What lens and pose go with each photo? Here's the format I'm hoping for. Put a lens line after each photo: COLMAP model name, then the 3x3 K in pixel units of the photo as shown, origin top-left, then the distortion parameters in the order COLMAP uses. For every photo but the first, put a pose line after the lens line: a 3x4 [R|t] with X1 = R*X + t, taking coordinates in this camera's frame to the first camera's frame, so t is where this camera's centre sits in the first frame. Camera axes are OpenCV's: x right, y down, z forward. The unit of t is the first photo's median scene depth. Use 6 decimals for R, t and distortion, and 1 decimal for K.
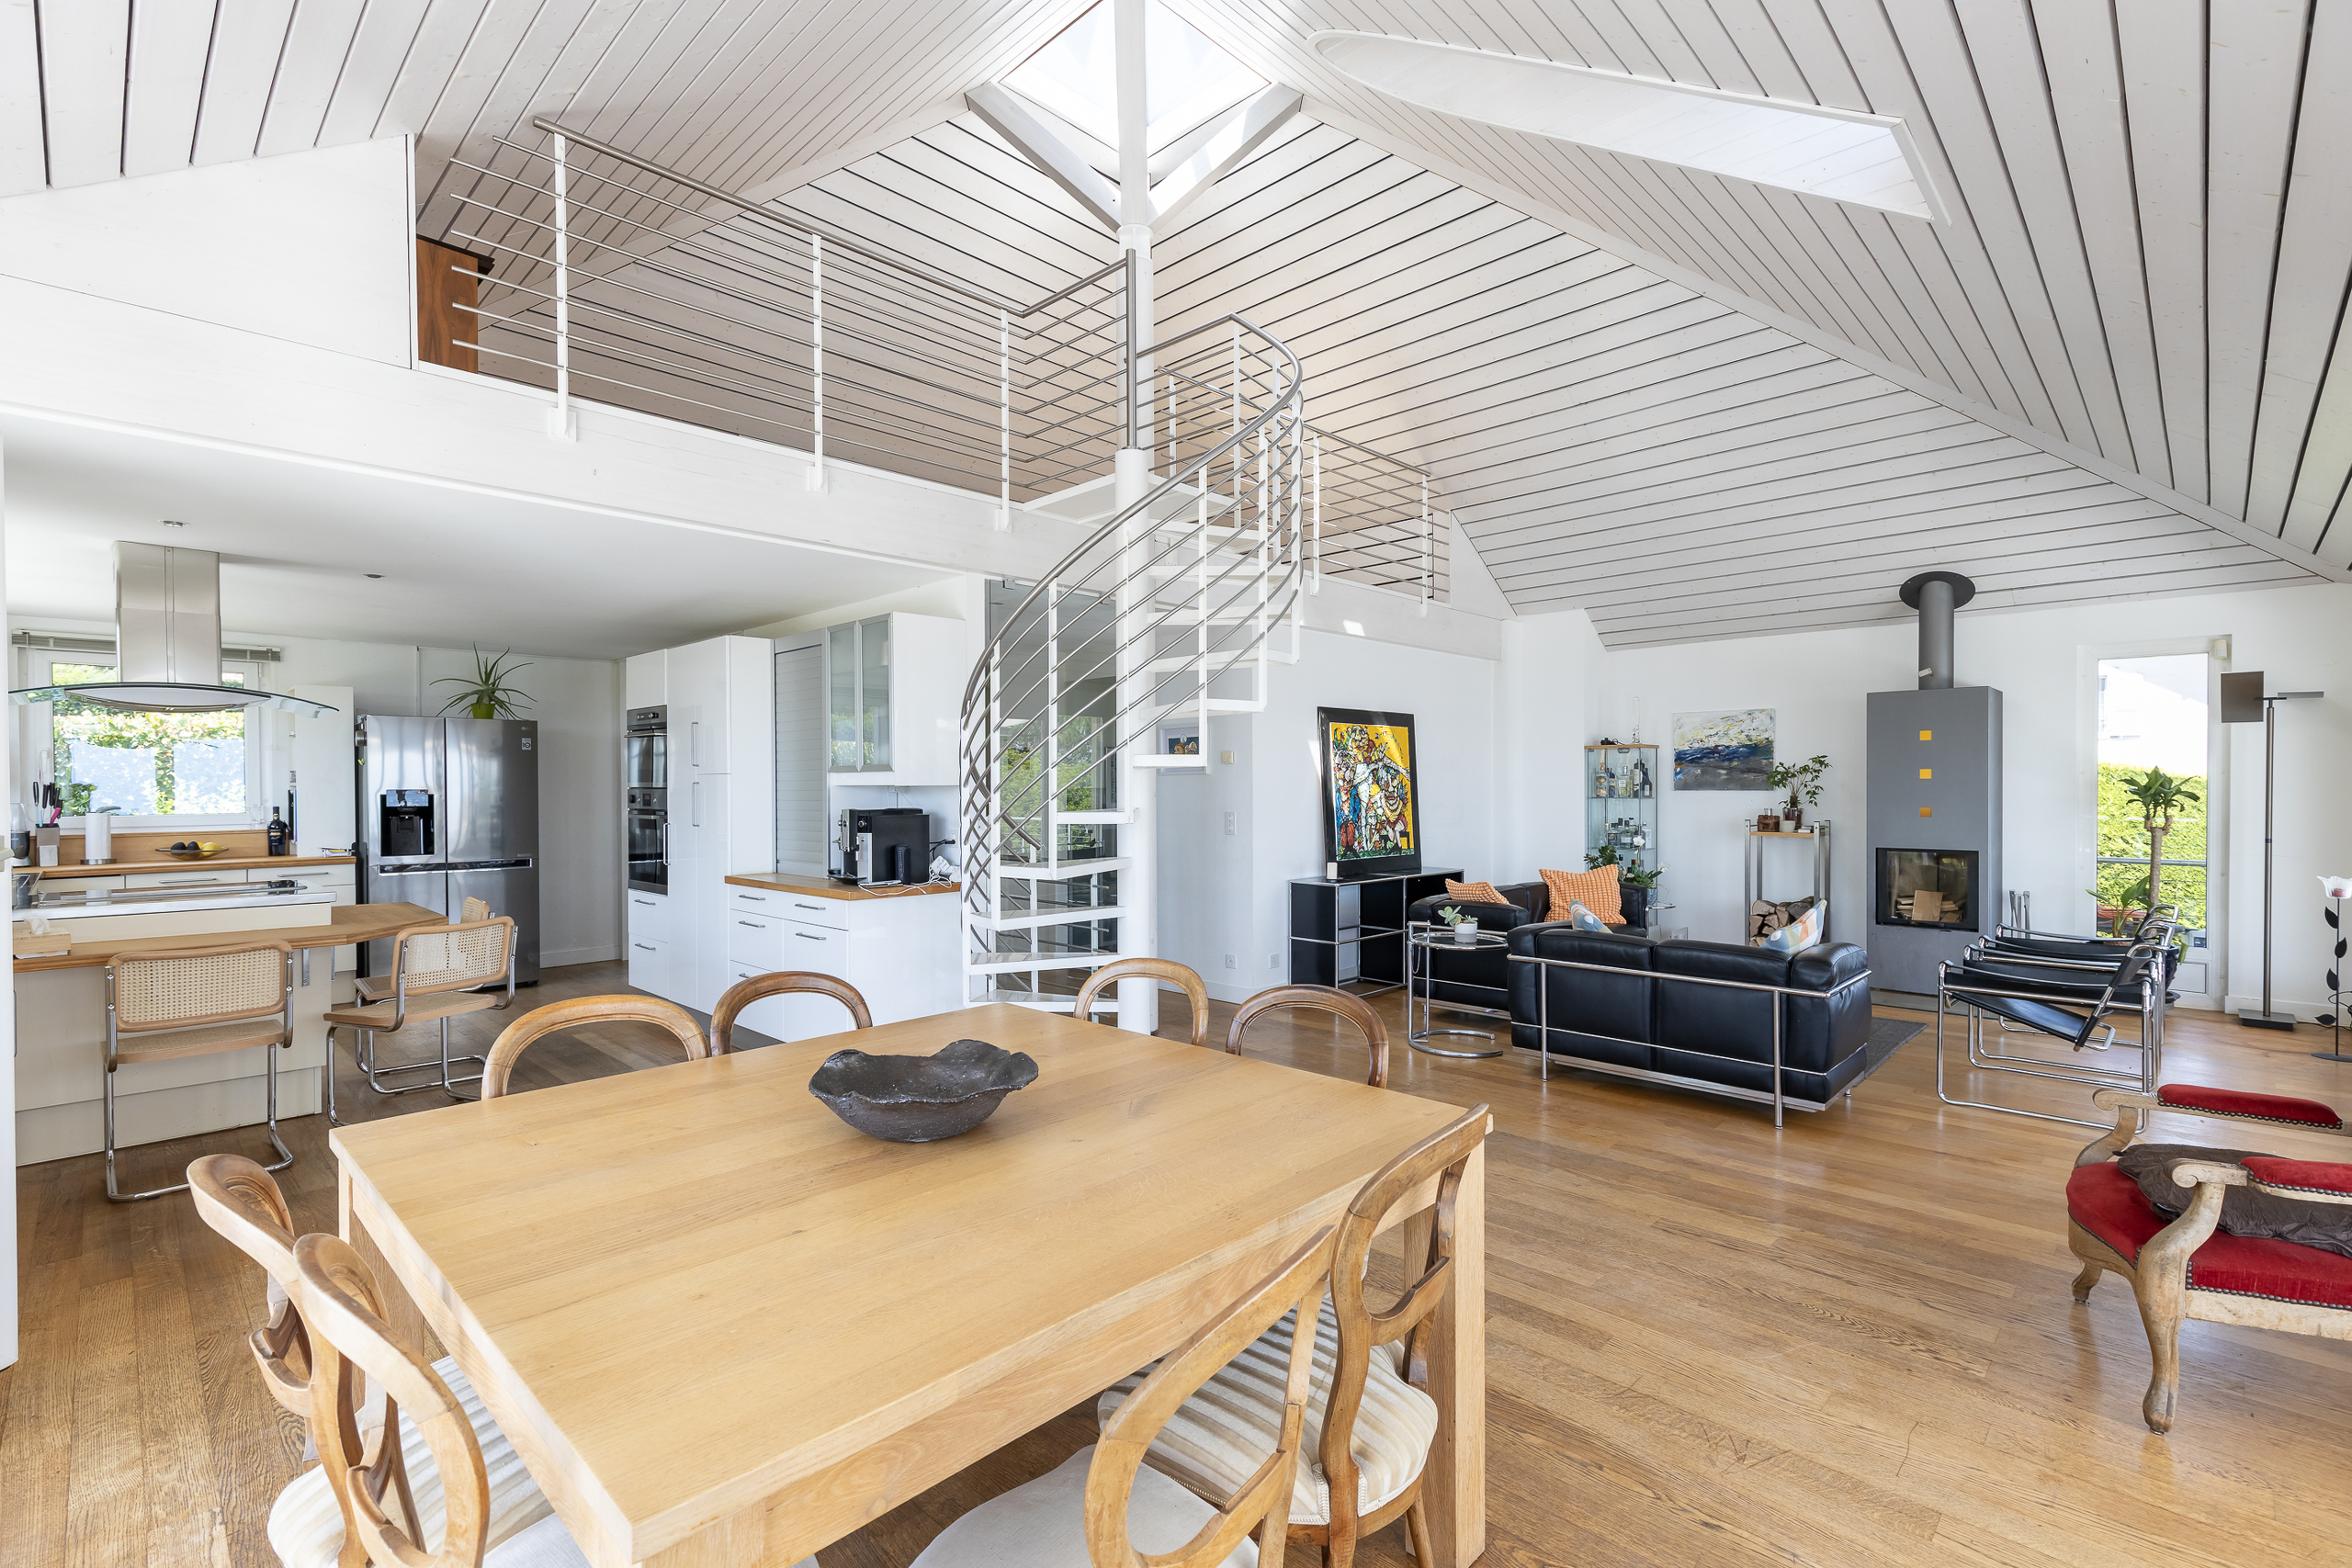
lens RADIAL K [[1055.8, 0, 1182.4], [0, 1055.8, 794.7], [0, 0, 1]] dist [0.009615, -0.000244]
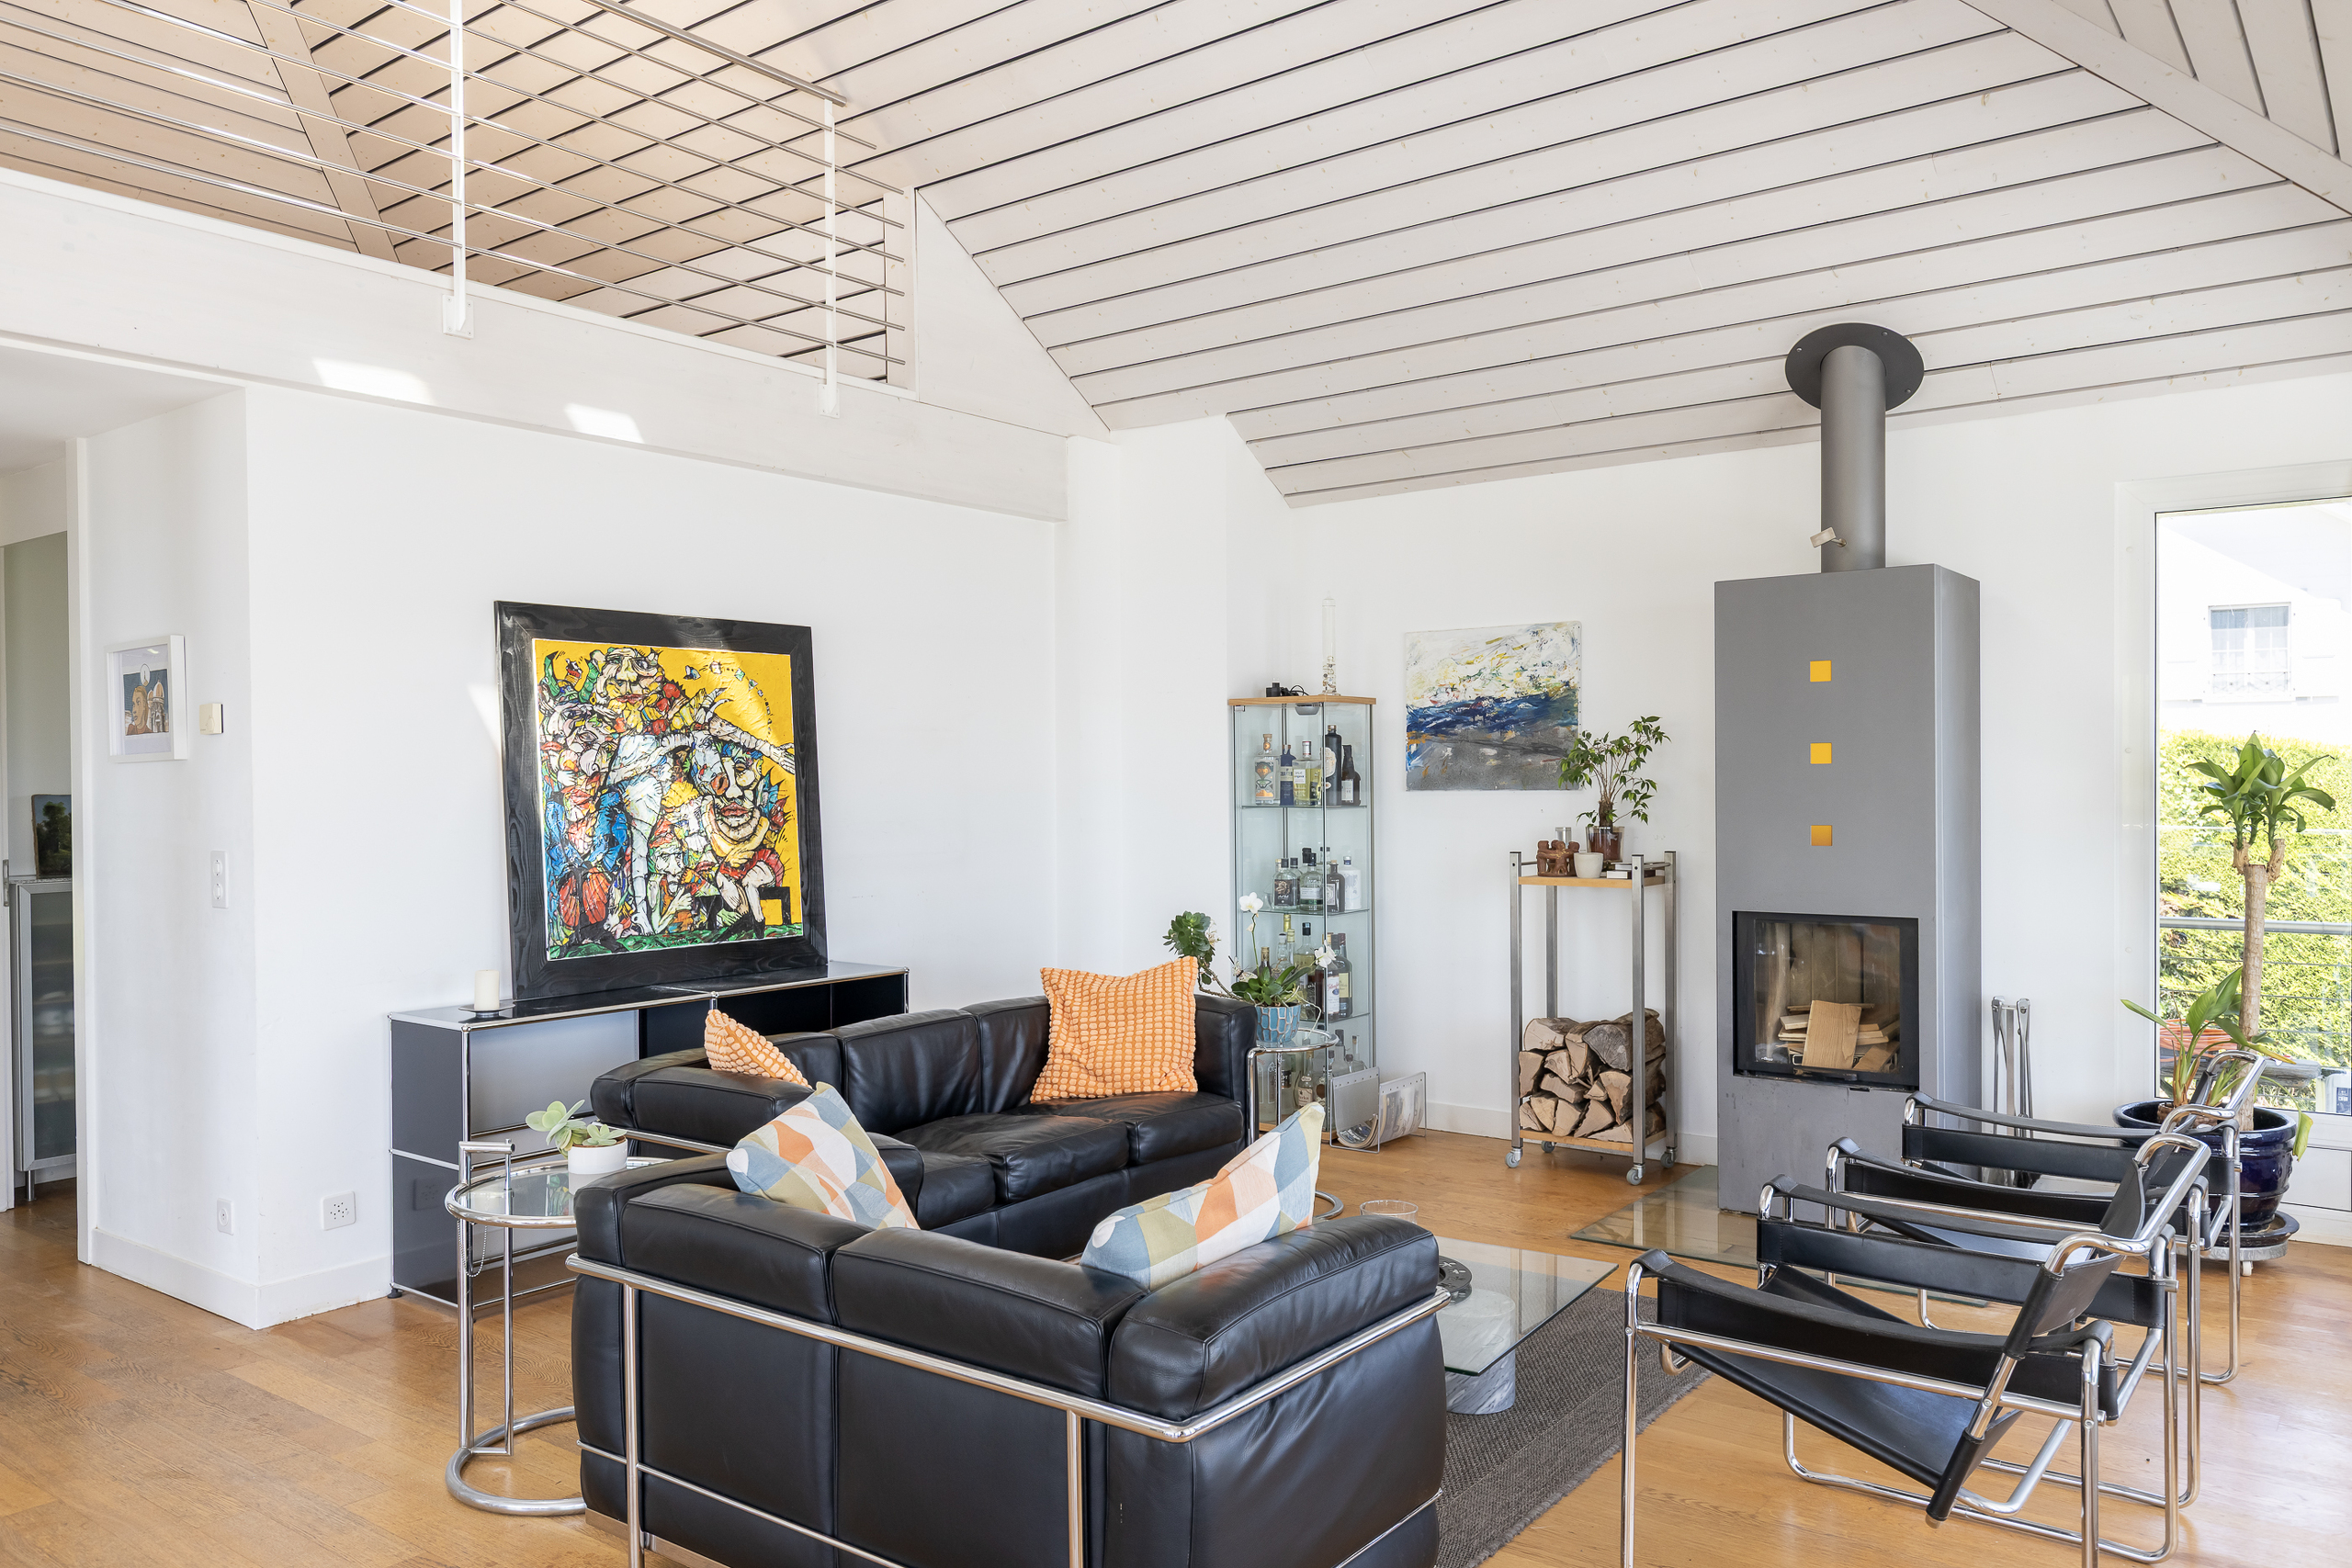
lens RADIAL K [[1694.8, 0, 1177.1], [0, 1694.8, 800.2], [0, 0, 1]] dist [-0.005061, 0.006693]
pose [[0.992408, -0.006966, 0.122791, 0.302412], [0.006683, 0.999974, 0.002718, -0.002757], [-0.122807, -0.001877, 0.992429, 0.272676]]
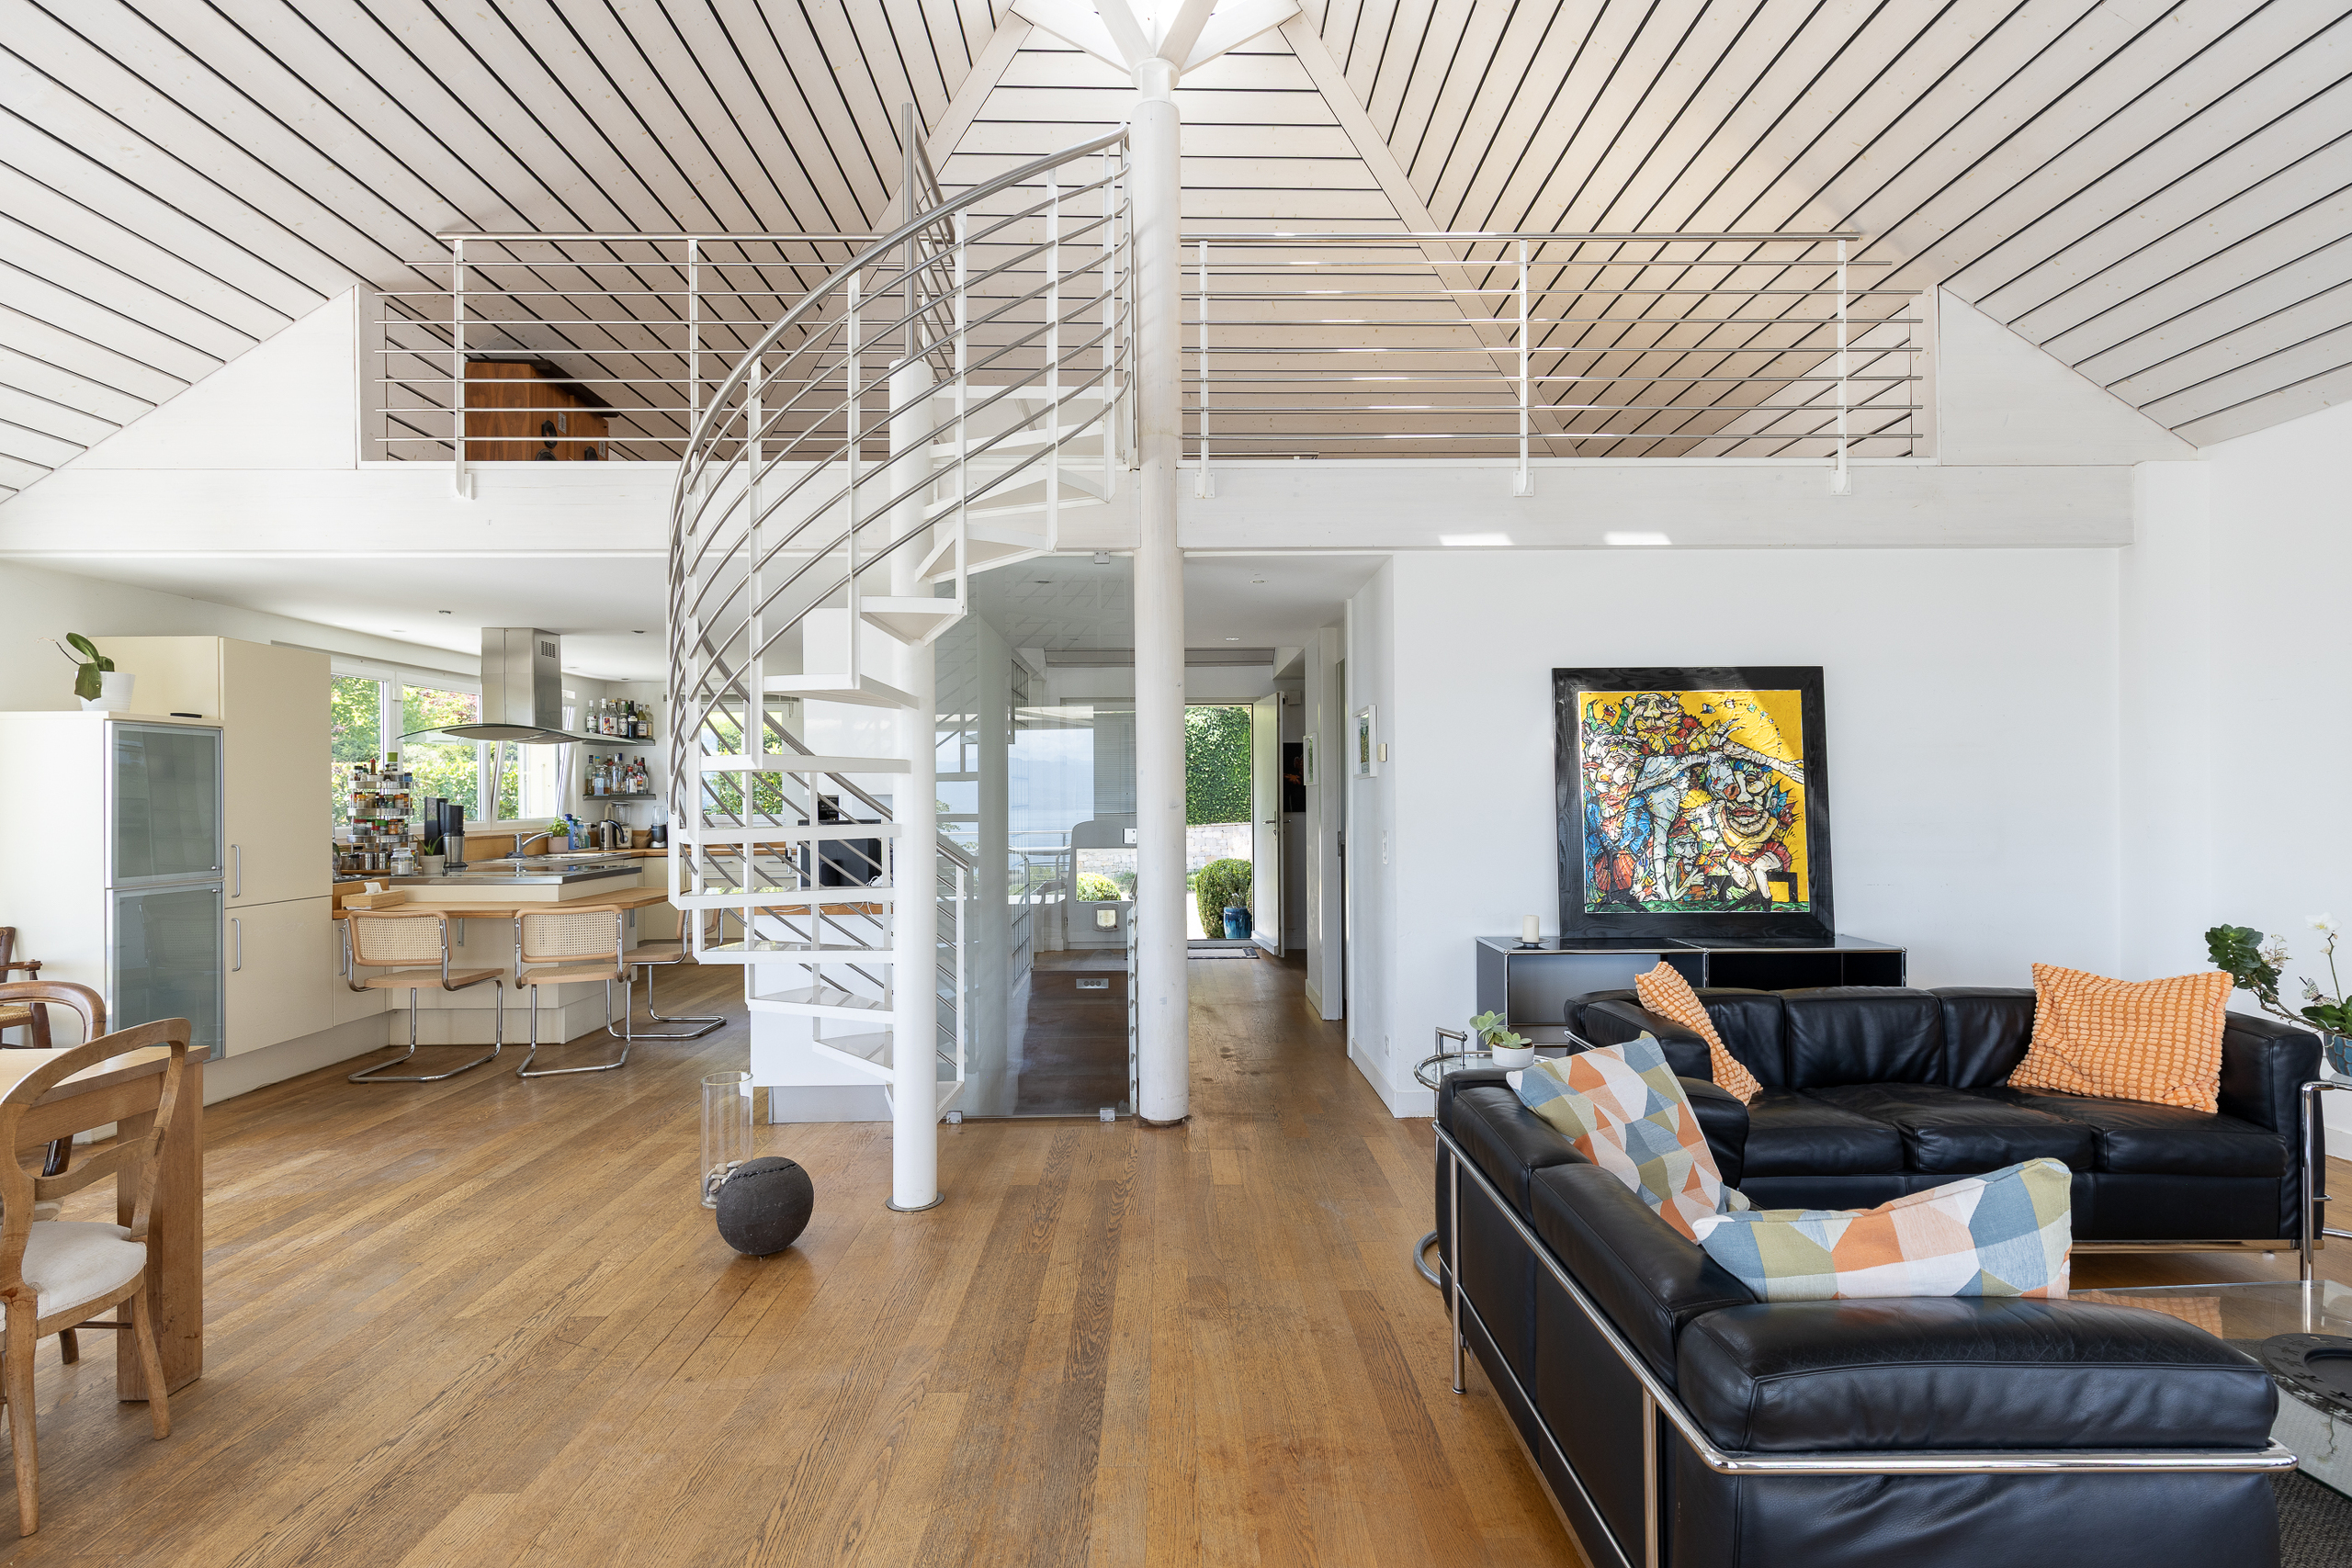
lens RADIAL K [[1055.8, 0, 1176.1], [0, 1055.8, 789.8], [0, 0, 1]] dist [0.009615, -0.000244]
pose [[0.705486, -0.004874, -0.708707, 0.400426], [-0.002603, 0.999952, -0.009469, -0.003510], [0.708719, 0.008524, 0.705439, 0.371193]]
